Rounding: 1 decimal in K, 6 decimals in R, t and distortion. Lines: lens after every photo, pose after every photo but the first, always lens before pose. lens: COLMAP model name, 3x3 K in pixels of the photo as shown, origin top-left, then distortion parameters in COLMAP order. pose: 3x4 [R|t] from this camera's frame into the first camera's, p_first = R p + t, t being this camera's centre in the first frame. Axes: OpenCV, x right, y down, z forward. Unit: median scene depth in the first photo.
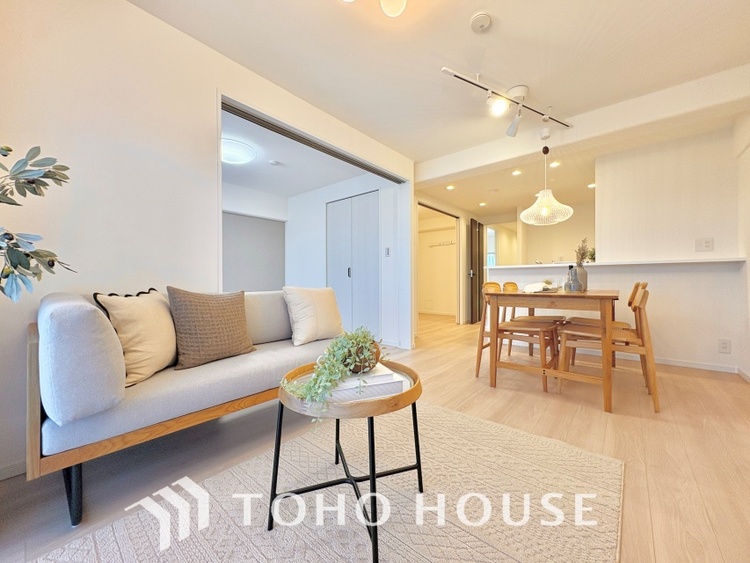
lens RADIAL K [[298.1, 0, 375.0], [0, 298.1, 281.5], [0, 0, 1]] dist [-0.001534, -0.000063]
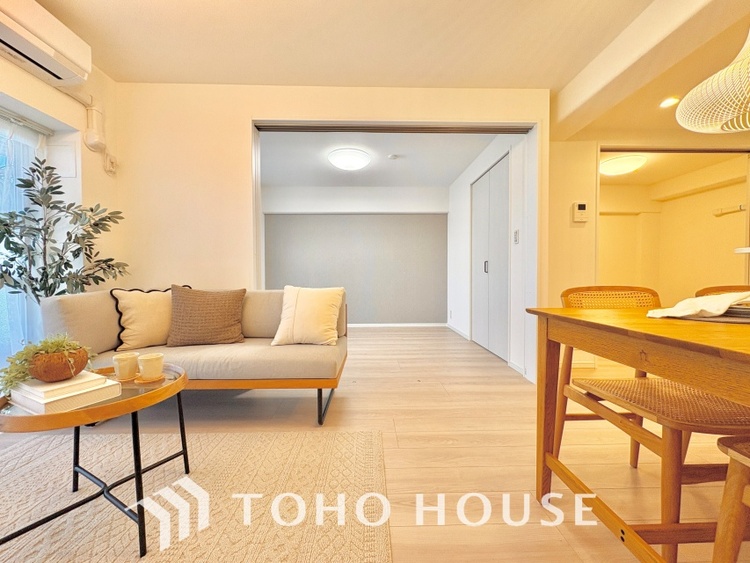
lens RADIAL K [[298.1, 0, 375.0], [0, 298.1, 281.5], [0, 0, 1]] dist [-0.001534, -0.000063]
pose [[0.666570, 0.017052, -0.745247, 0.374649], [-0.000811, 0.999754, 0.022150, -0.011708], [0.745442, -0.014160, 0.666420, 0.311274]]
